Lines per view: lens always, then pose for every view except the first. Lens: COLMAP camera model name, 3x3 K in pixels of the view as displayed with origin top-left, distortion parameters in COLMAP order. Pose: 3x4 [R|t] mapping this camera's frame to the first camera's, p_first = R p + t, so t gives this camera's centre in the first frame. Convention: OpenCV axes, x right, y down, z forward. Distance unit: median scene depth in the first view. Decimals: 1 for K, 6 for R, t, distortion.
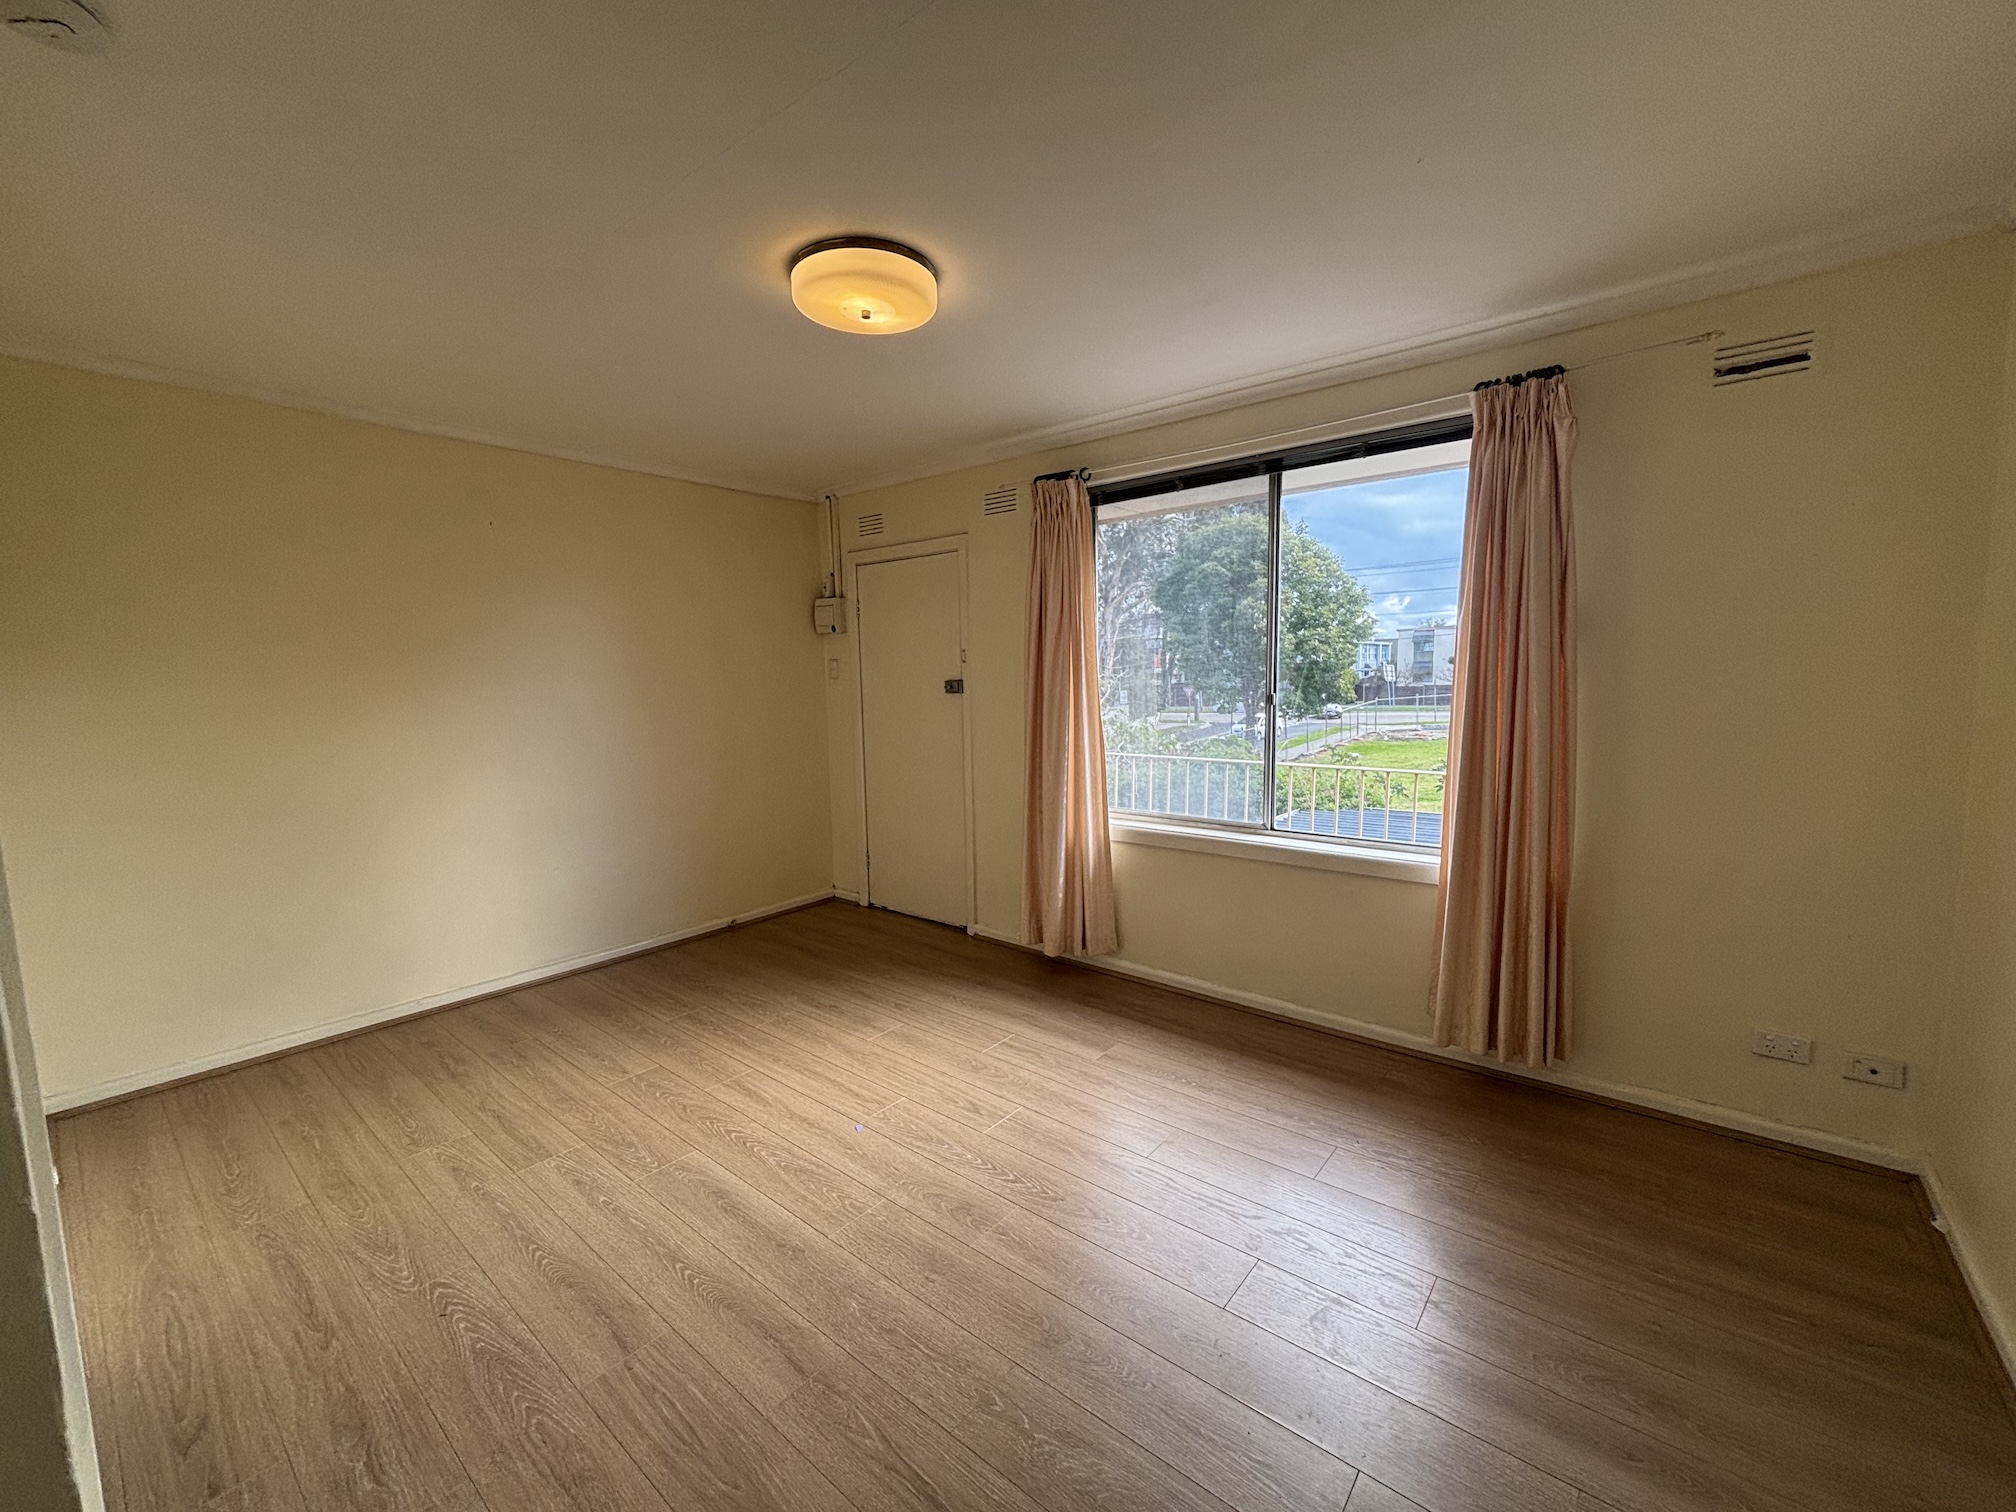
lens RADIAL K [[814.7, 0, 1014.6], [0, 814.7, 761.2], [0, 0, 1]] dist [0.001314, -0.000239]
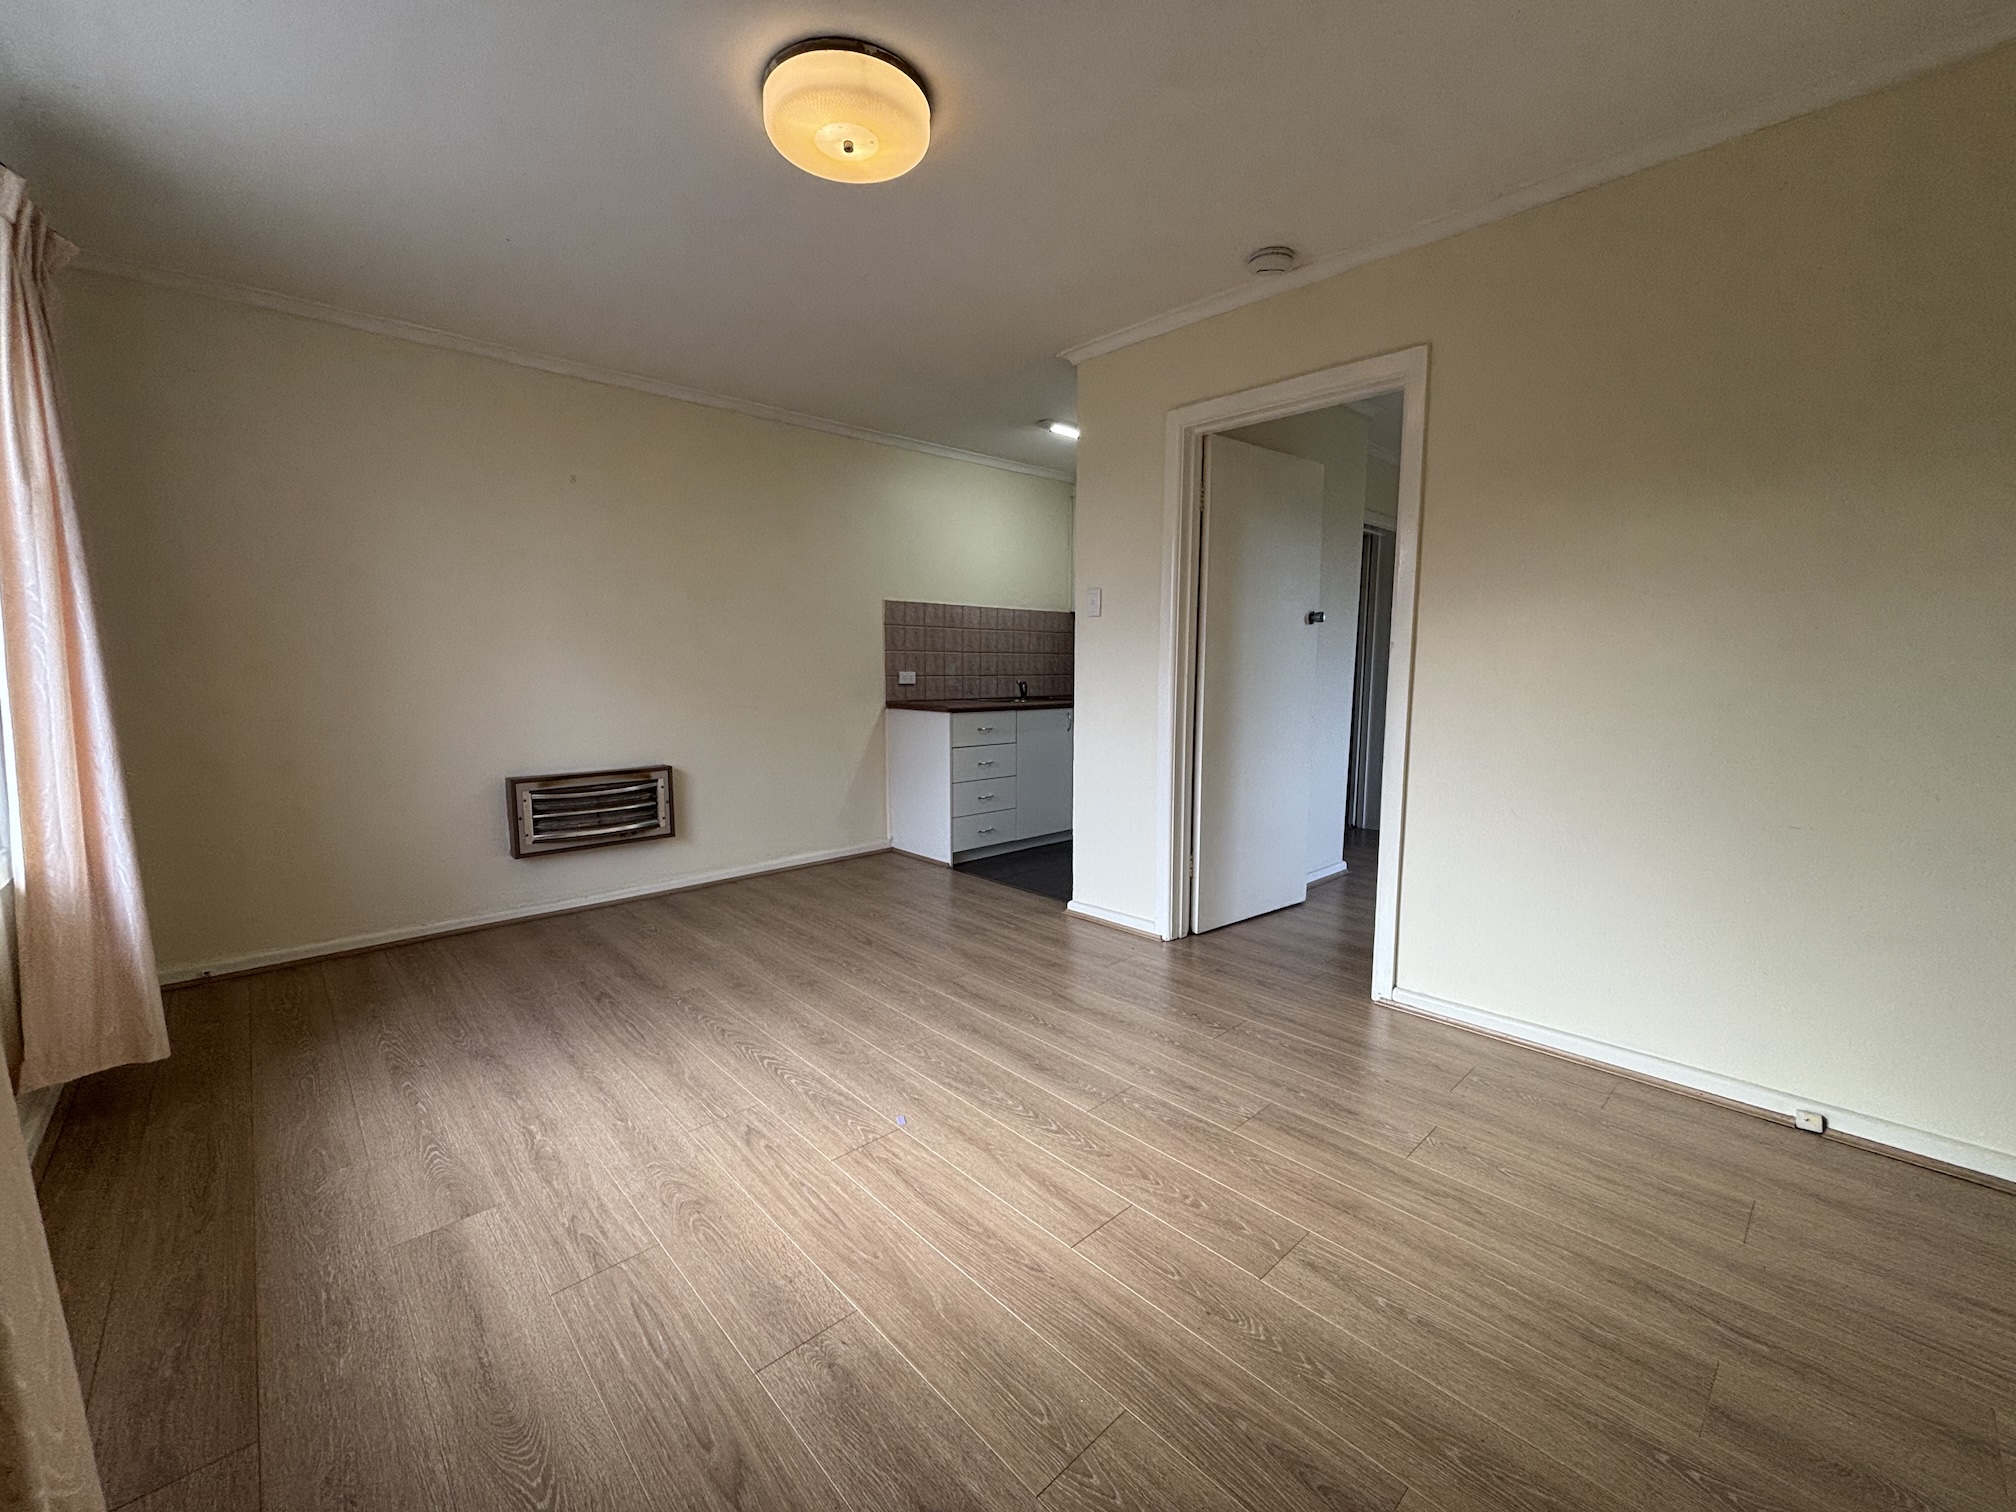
lens RADIAL K [[814.7, 0, 1014.1], [0, 814.7, 750.2], [0, 0, 1]] dist [0.001314, -0.000239]
pose [[-0.991704, 0.003314, 0.128500, -0.377521], [0.030761, 0.976741, 0.212204, -0.074042], [-0.124808, 0.214397, -0.968740, 1.570101]]
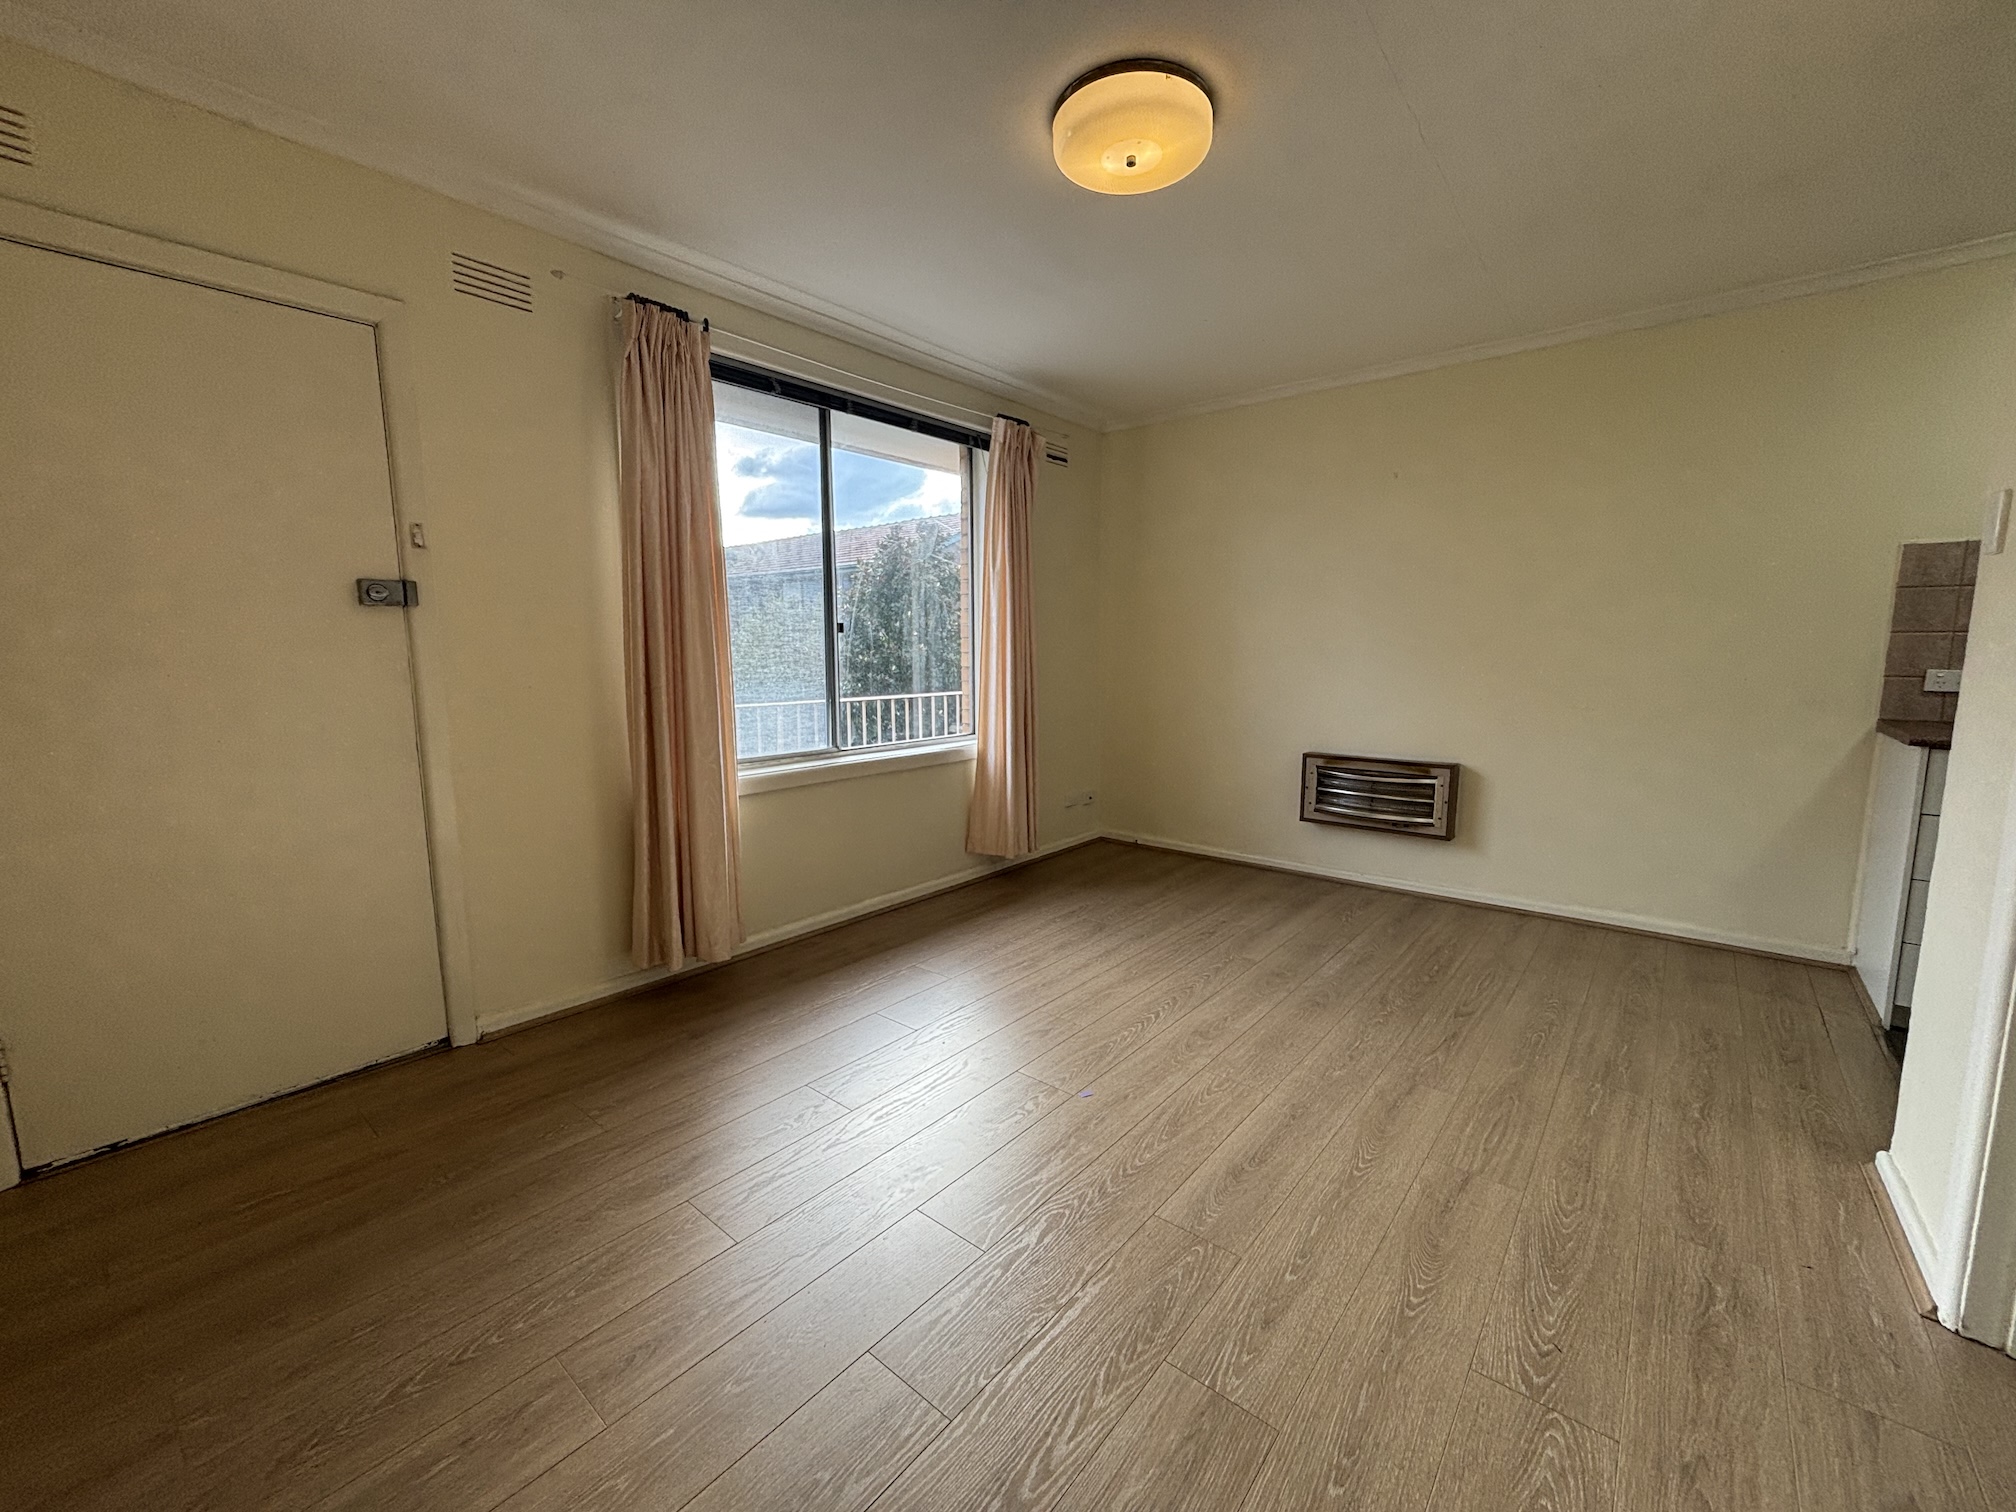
lens RADIAL K [[814.7, 0, 1002.3], [0, 814.7, 754.4], [0, 0, 1]] dist [0.001314, -0.000239]
pose [[0.014734, -0.112651, 0.993525, -0.928837], [0.111558, 0.987615, 0.110326, -0.006411], [-0.993649, 0.109210, 0.027119, 0.949661]]
